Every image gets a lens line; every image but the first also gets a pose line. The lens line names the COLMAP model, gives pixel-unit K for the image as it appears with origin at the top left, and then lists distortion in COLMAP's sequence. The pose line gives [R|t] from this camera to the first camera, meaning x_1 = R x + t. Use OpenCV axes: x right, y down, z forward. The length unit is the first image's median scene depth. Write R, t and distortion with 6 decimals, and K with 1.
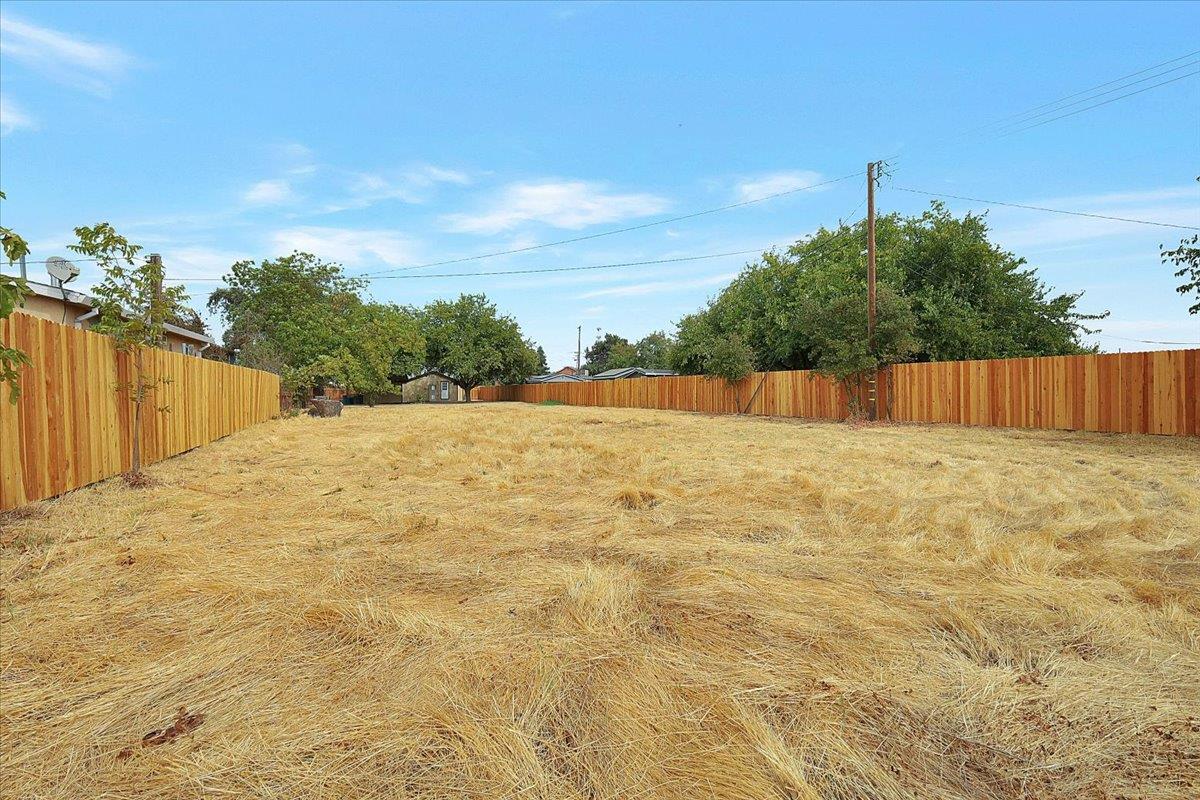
lens RADIAL K [[527.1, 0, 600.0], [0, 527.1, 400.0], [0, 0, 1]] dist [0.001763, 0.000783]
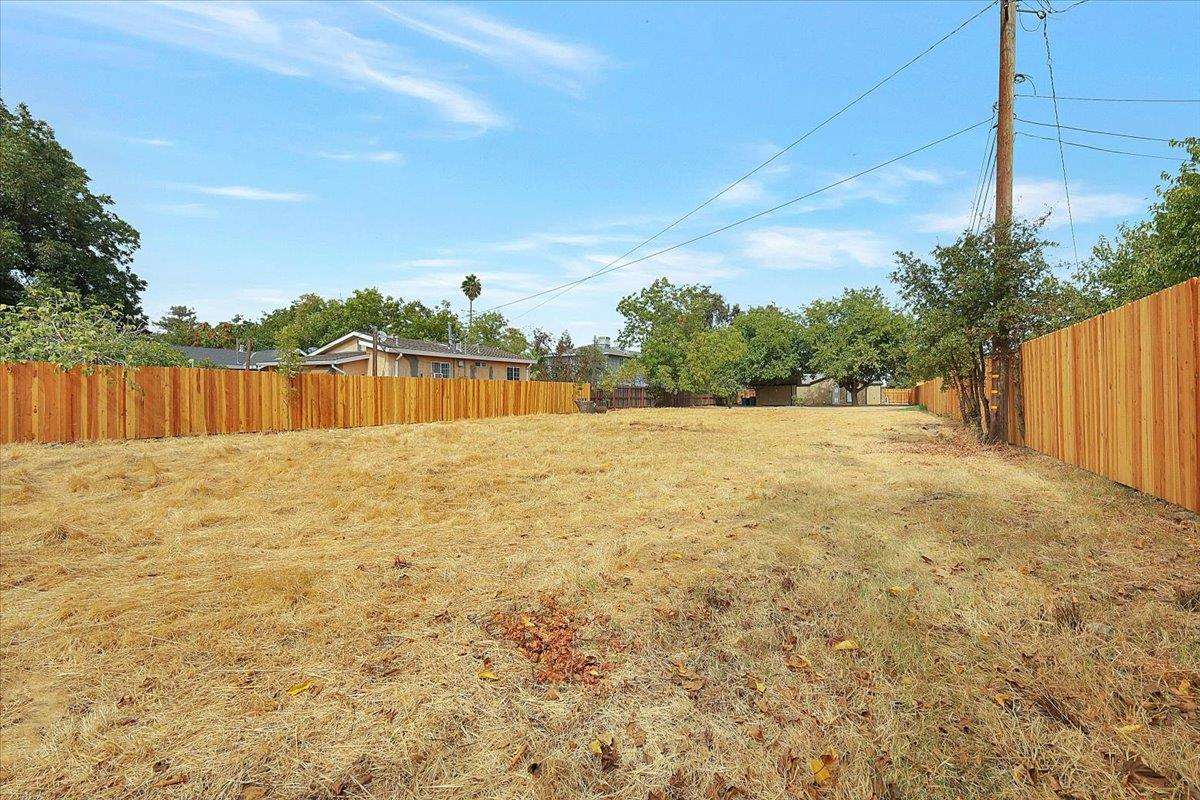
lens RADIAL K [[527.1, 0, 600.0], [0, 527.1, 400.0], [0, 0, 1]] dist [0.001763, 0.000783]
pose [[0.999991, 0.000587, 0.004096, -0.899181], [-0.000559, 0.999976, -0.006946, 0.005683], [-0.004100, 0.006944, 0.999967, 0.008386]]
